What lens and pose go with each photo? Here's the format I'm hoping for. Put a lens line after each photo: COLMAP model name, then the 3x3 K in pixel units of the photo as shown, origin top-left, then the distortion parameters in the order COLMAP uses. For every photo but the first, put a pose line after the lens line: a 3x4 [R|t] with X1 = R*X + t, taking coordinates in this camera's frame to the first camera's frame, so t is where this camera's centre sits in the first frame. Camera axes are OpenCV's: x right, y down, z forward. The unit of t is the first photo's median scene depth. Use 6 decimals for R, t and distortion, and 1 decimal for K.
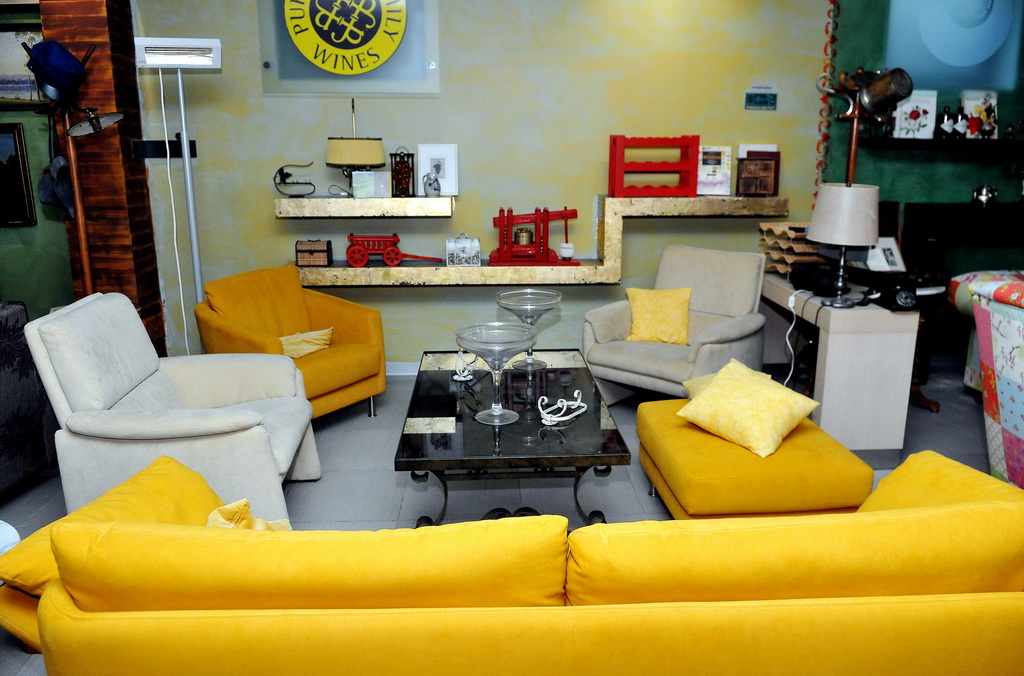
lens RADIAL K [[781.5, 0, 544.4], [0, 781.5, 335.0], [0, 0, 1]] dist [-0.008849, -0.053705]
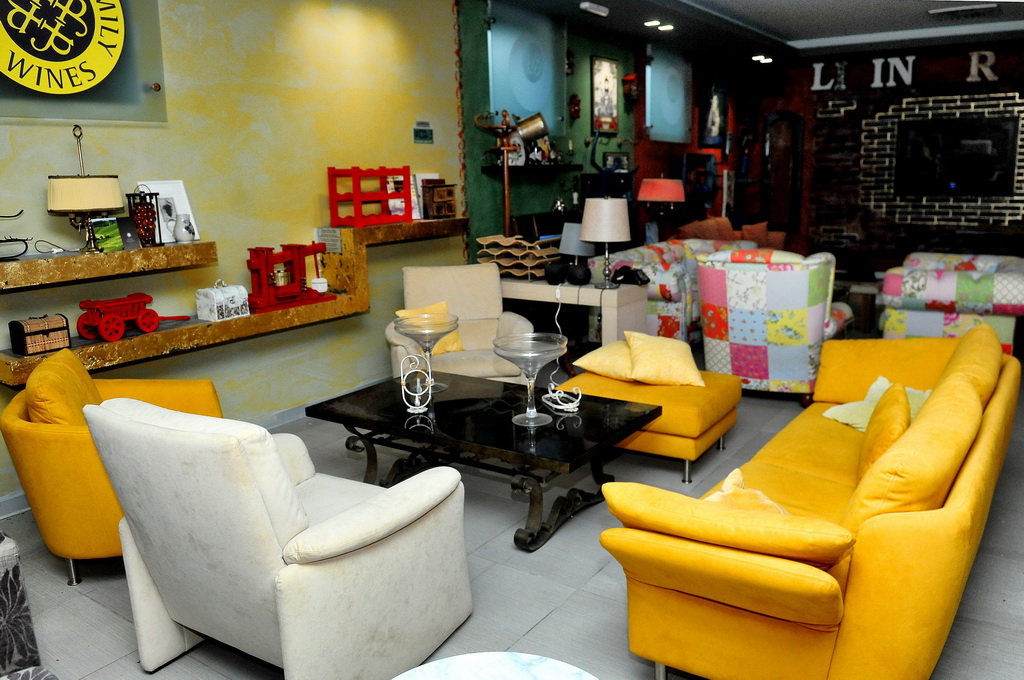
lens RADIAL K [[782.6, 0, 549.8], [0, 782.6, 337.6], [0, 0, 1]] dist [-0.017857, -0.038563]
pose [[0.598853, -0.181926, 0.779922, -0.589669], [0.213636, 0.974856, 0.063358, -0.047897], [-0.771838, 0.128677, 0.622662, 0.195150]]
